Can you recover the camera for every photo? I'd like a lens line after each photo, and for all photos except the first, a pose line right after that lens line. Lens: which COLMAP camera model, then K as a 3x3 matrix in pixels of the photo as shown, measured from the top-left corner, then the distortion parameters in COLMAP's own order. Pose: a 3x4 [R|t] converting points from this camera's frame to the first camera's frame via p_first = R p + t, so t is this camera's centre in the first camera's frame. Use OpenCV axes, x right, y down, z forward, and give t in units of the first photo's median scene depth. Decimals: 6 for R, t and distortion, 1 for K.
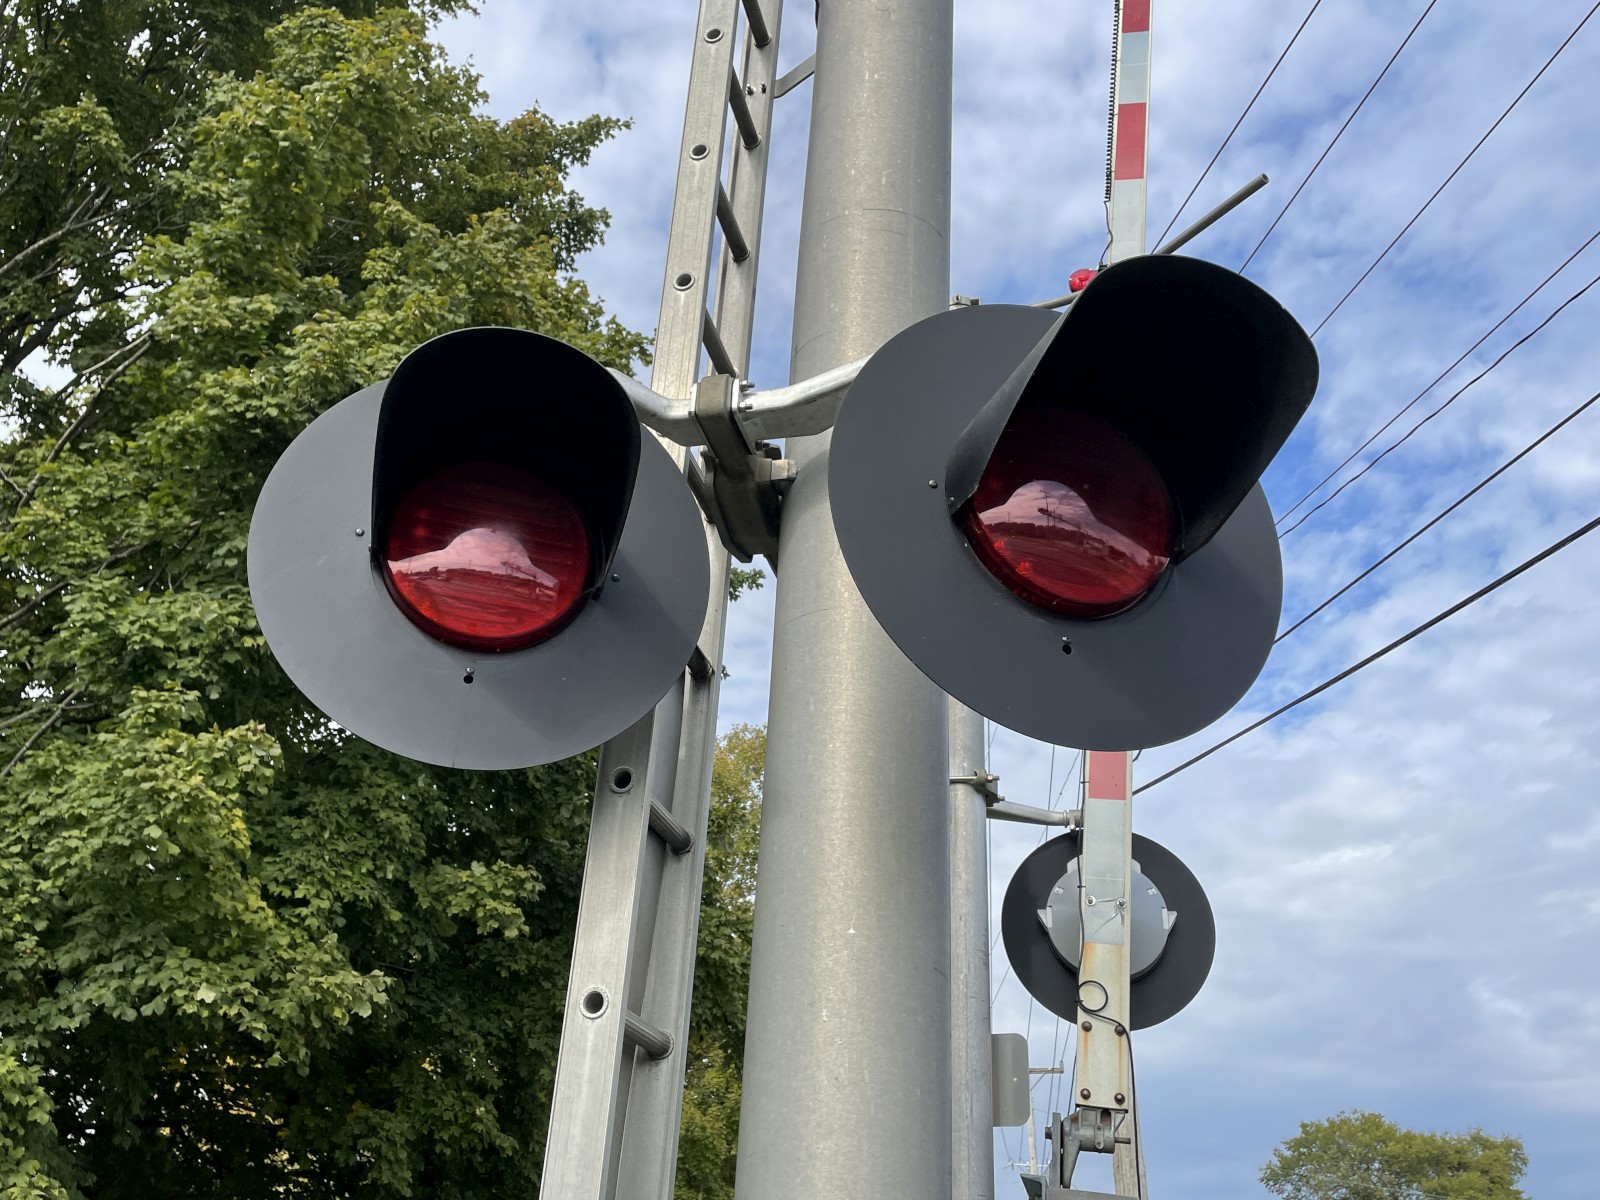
lens RADIAL K [[1343.6, 0, 800.0], [0, 1343.6, 600.0], [0, 0, 1]] dist [0.001866, -0.000098]
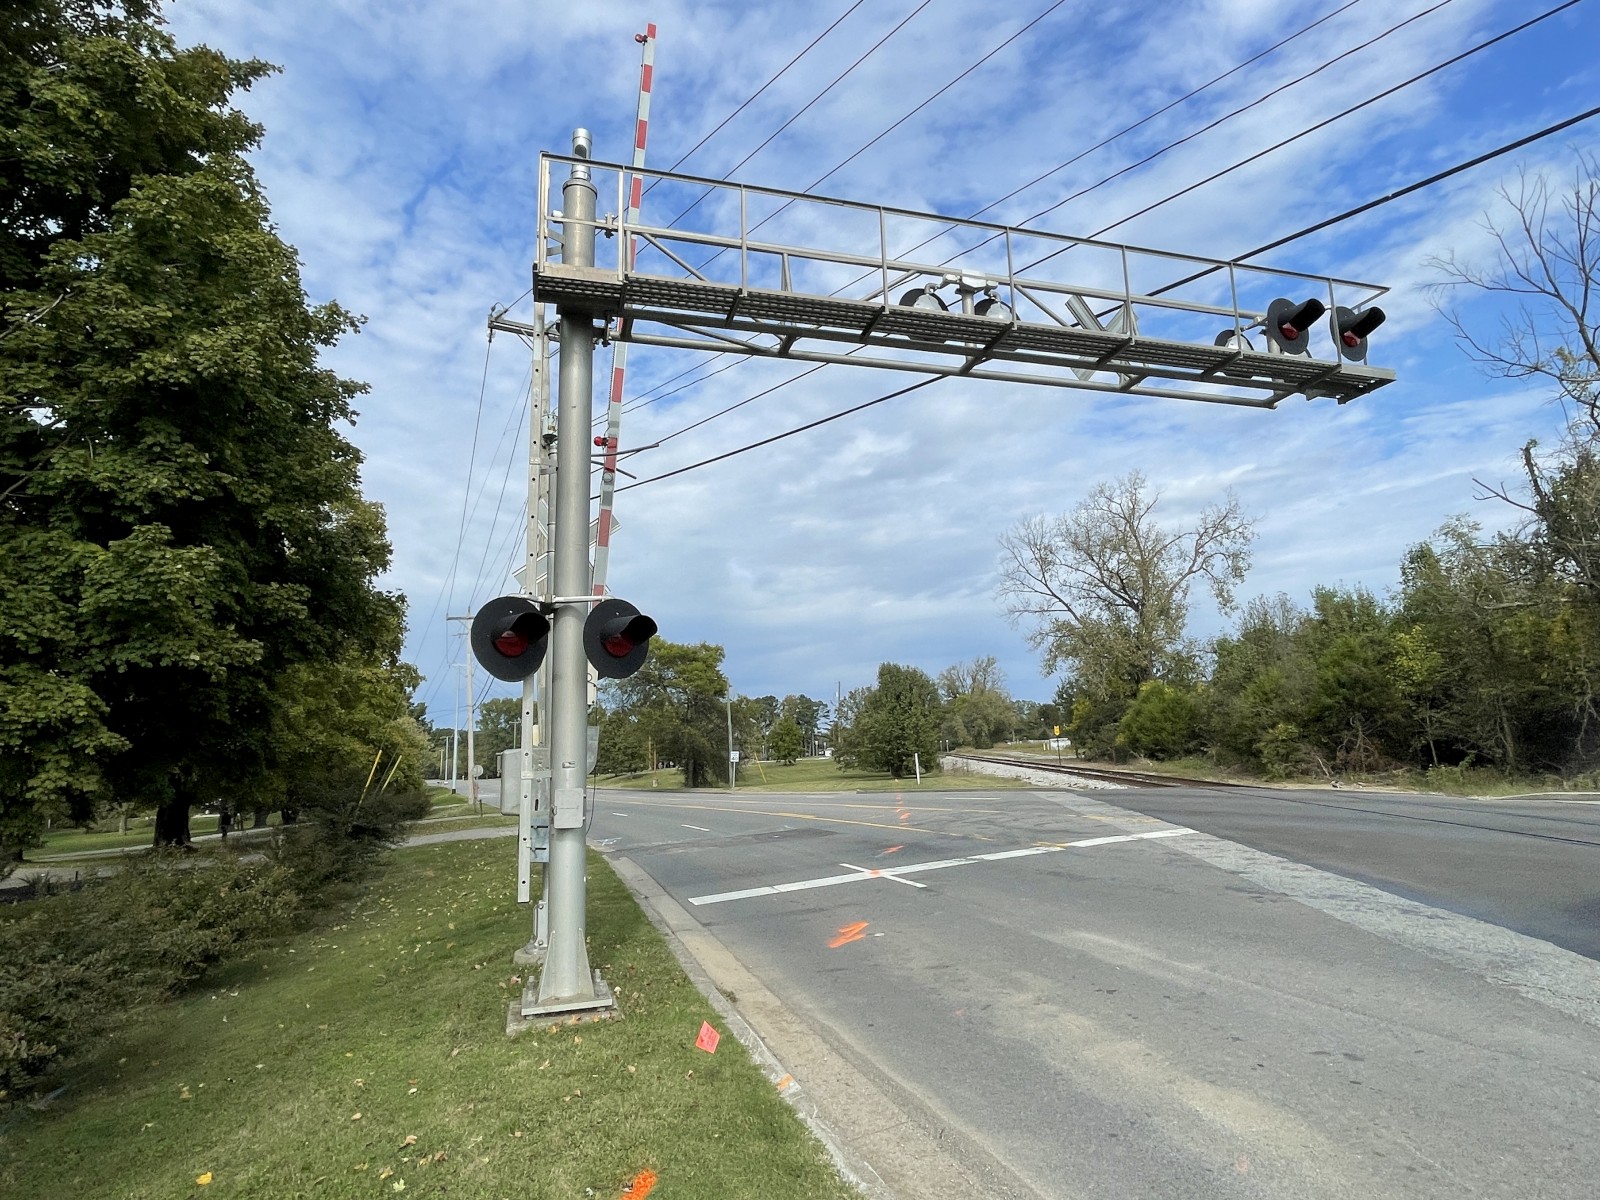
lens RADIAL K [[875.7, 0, 800.0], [0, 875.7, 600.0], [0, 0, 1]] dist [-0.000892, -0.000452]
pose [[0.859766, 0.012096, 0.510546, -0.237480], [-0.176014, 0.945483, 0.274008, -0.315747], [-0.479398, -0.325445, 0.815023, -0.564093]]
